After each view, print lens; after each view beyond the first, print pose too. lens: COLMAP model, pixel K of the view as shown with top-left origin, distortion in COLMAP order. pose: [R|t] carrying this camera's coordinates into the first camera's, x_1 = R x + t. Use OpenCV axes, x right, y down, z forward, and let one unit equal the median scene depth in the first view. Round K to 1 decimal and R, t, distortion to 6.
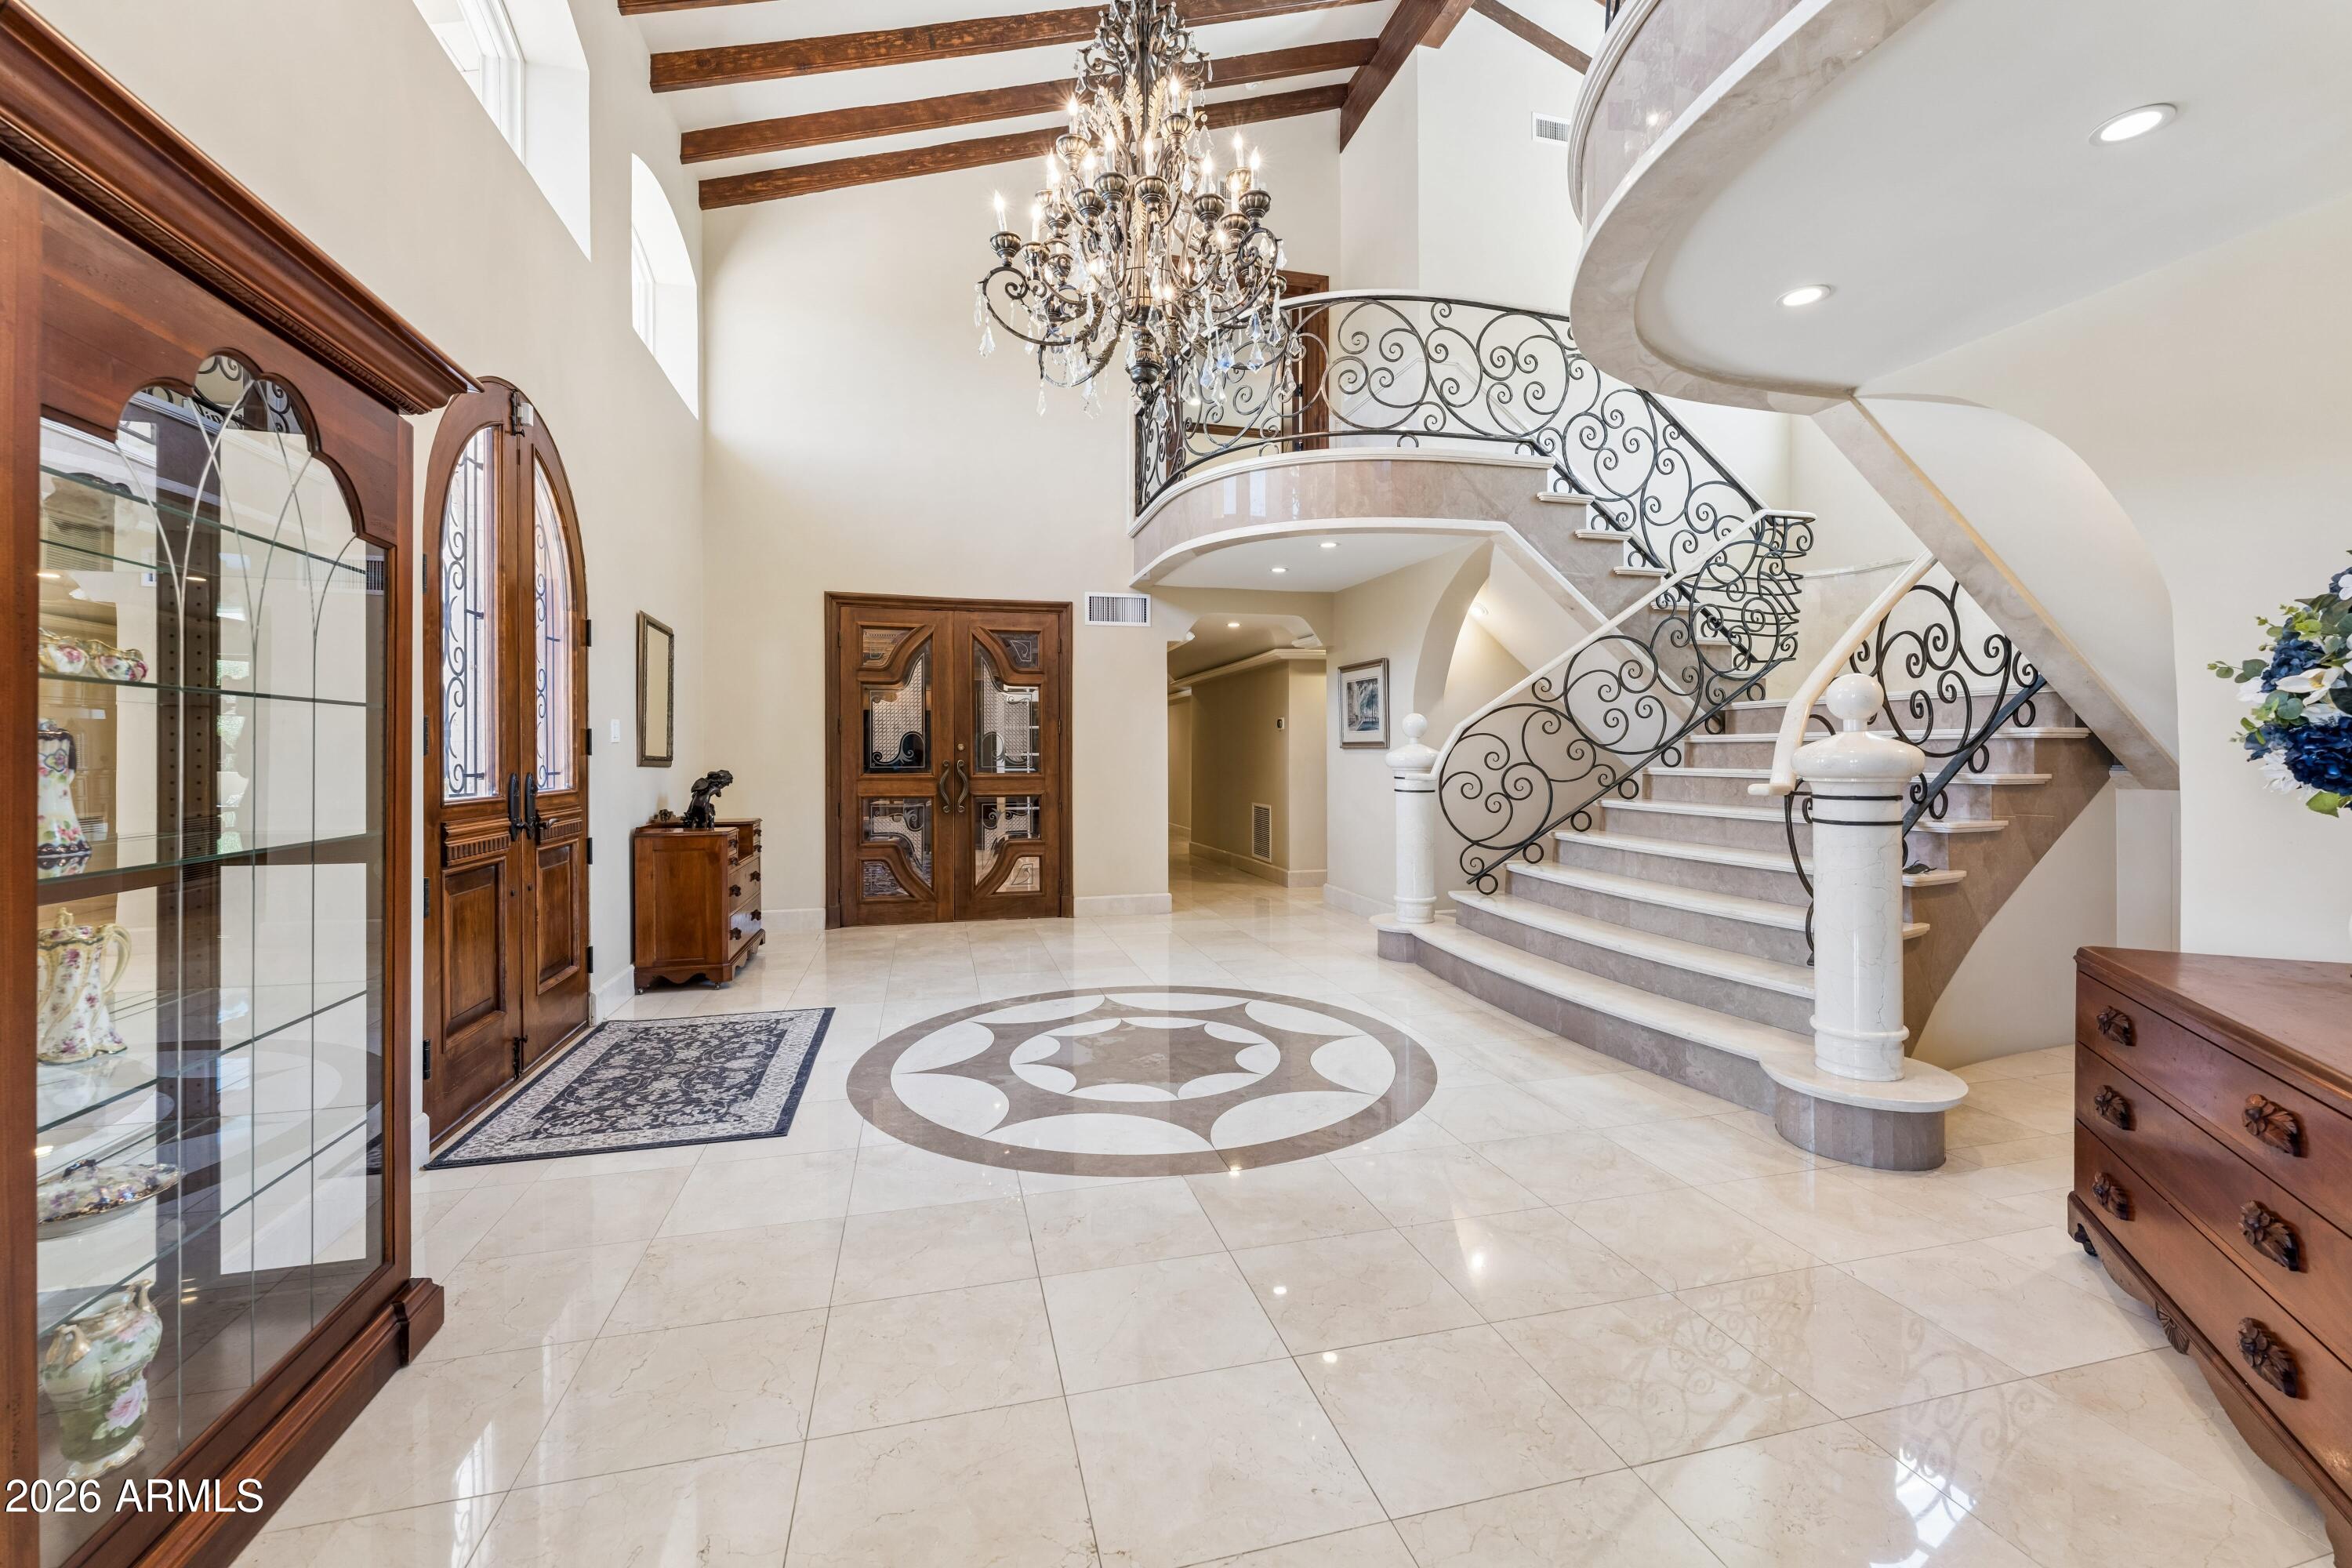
lens RADIAL K [[947.5, 0, 1184.3], [0, 947.5, 742.8], [0, 0, 1]] dist [0.001088, -0.000142]
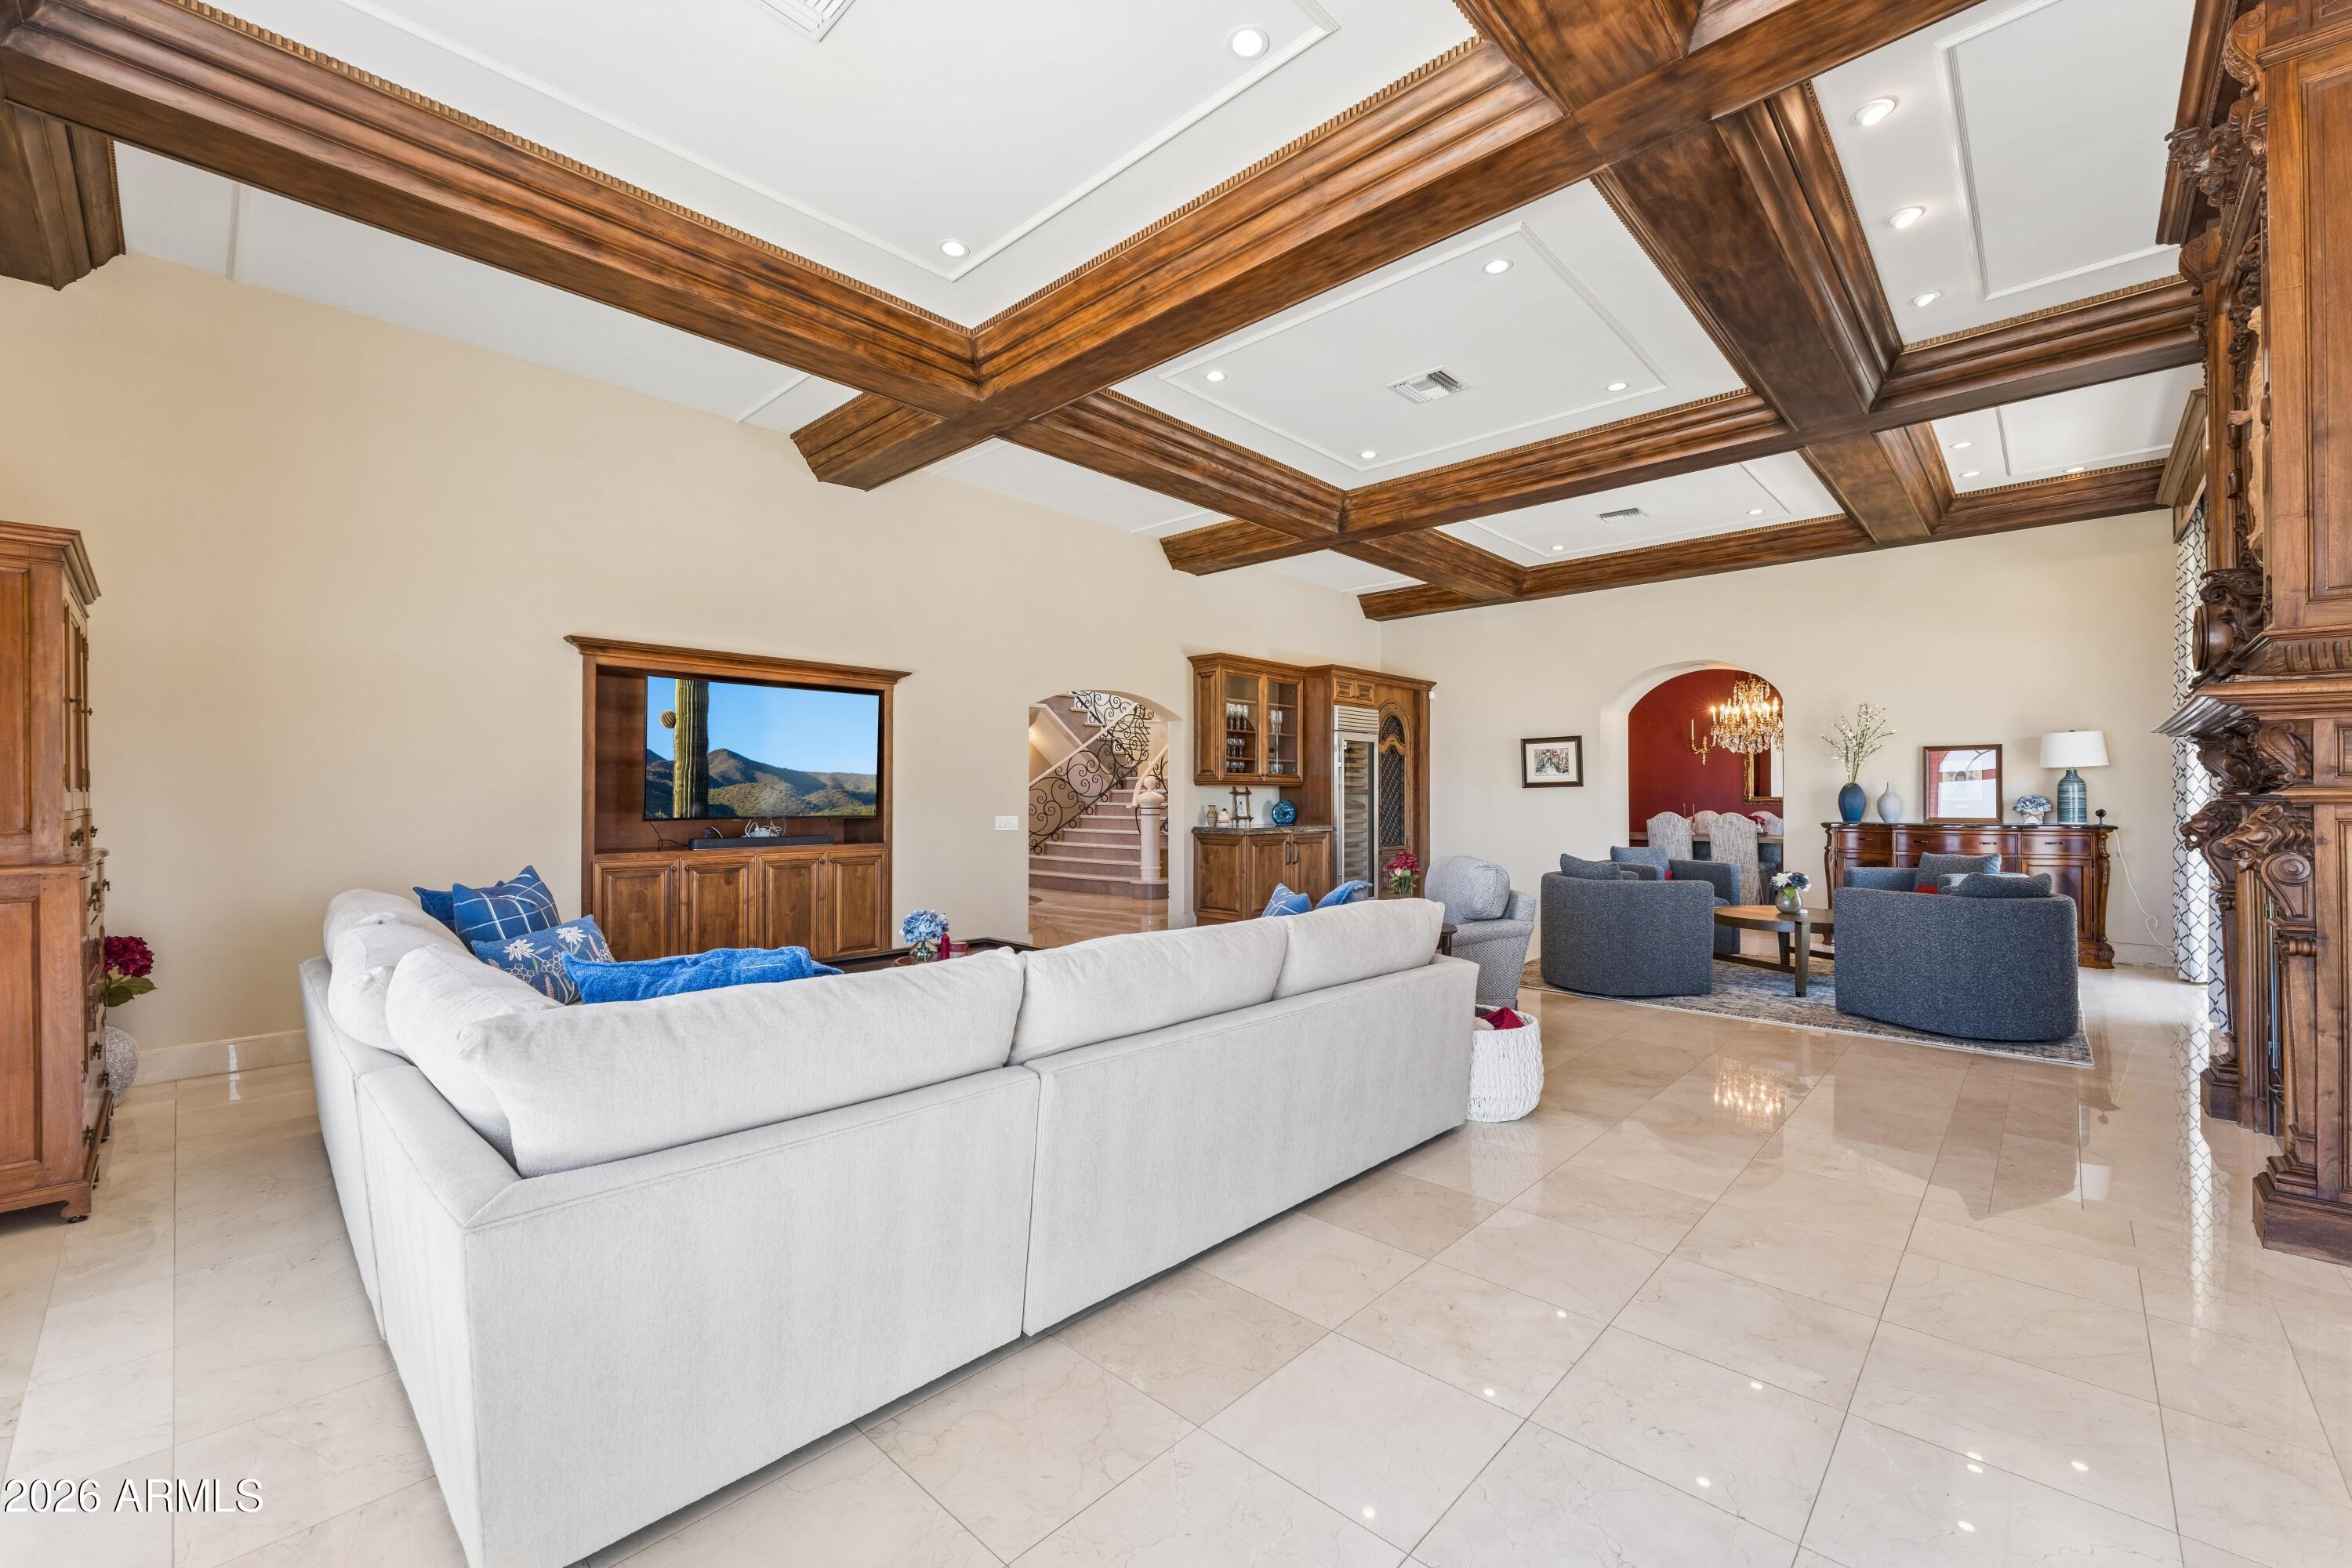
lens RADIAL K [[947.5, 0, 1169.7], [0, 947.5, 791.3], [0, 0, 1]] dist [0.001088, -0.000142]
pose [[0.852732, 0.000544, 0.522348, -1.046824], [-0.002850, 0.999989, 0.003612, -0.021038], [-0.522340, -0.004569, 0.852725, -1.981856]]
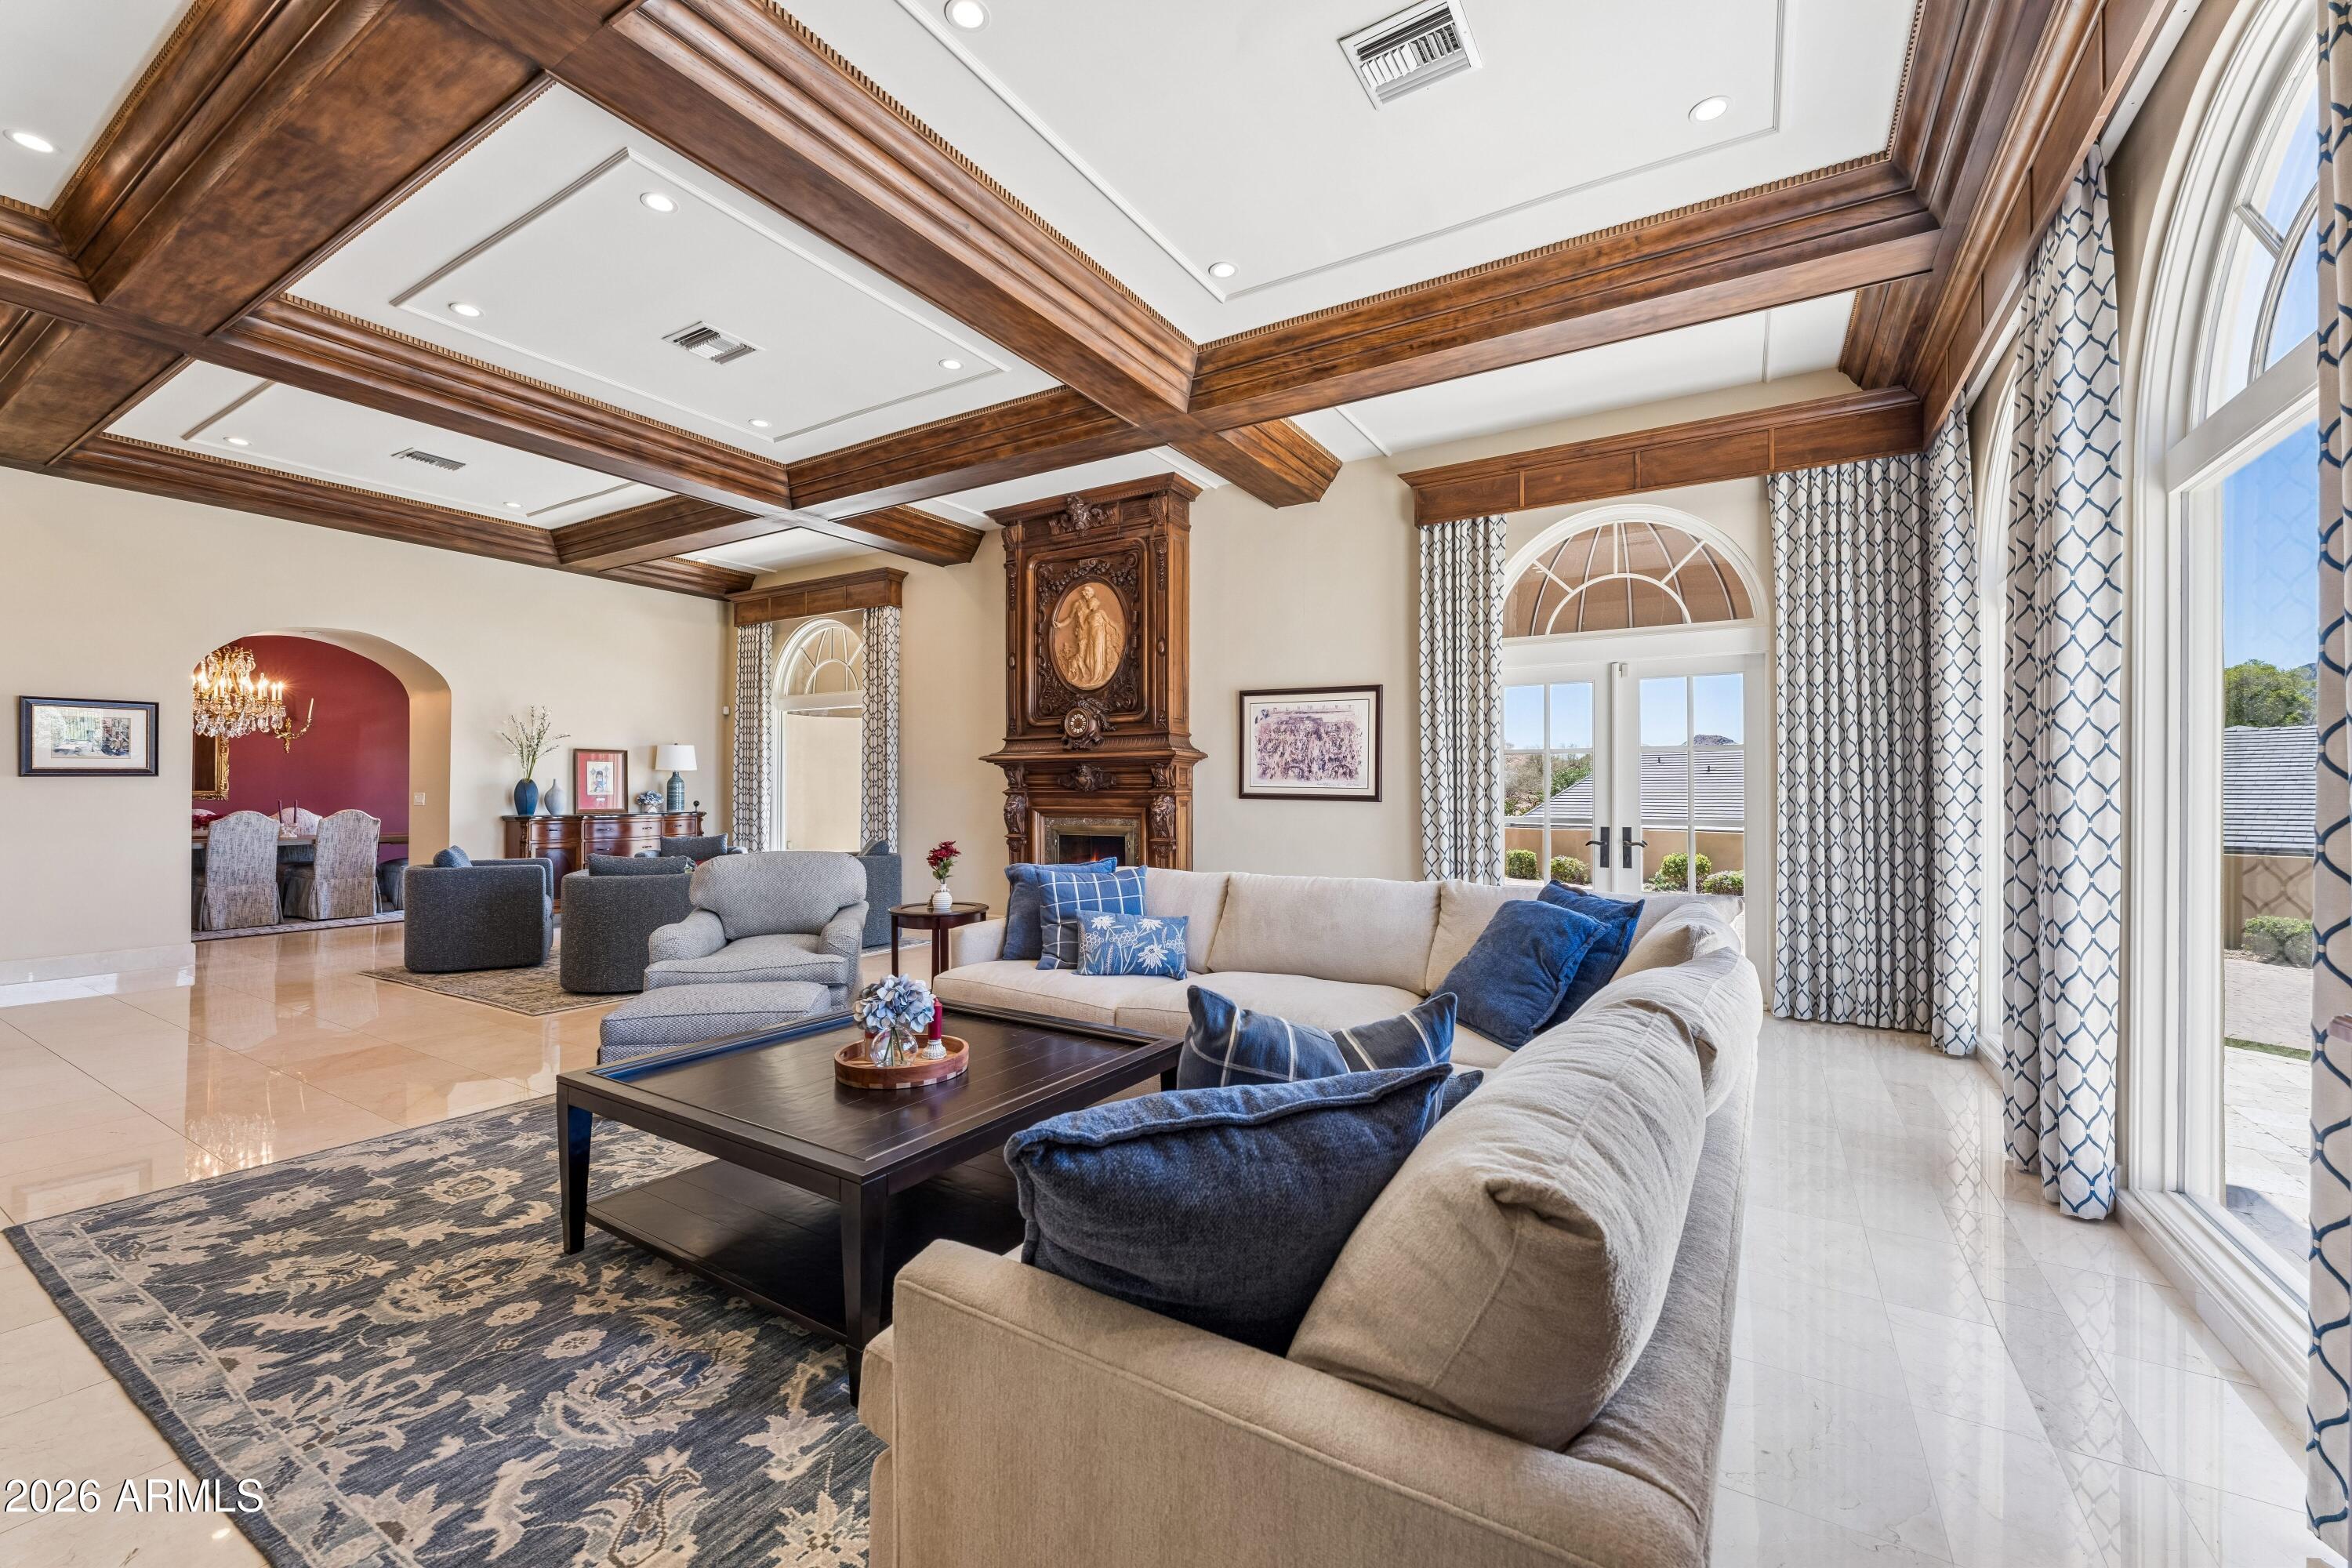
lens RADIAL K [[947.5, 0, 1189.7], [0, 947.5, 786.0], [0, 0, 1]] dist [0.001088, -0.000142]
pose [[-0.691345, 0.001579, 0.722523, -1.393367], [-0.009309, 0.999895, -0.011092, -0.008410], [-0.722465, -0.014394, -0.691258, -0.447923]]
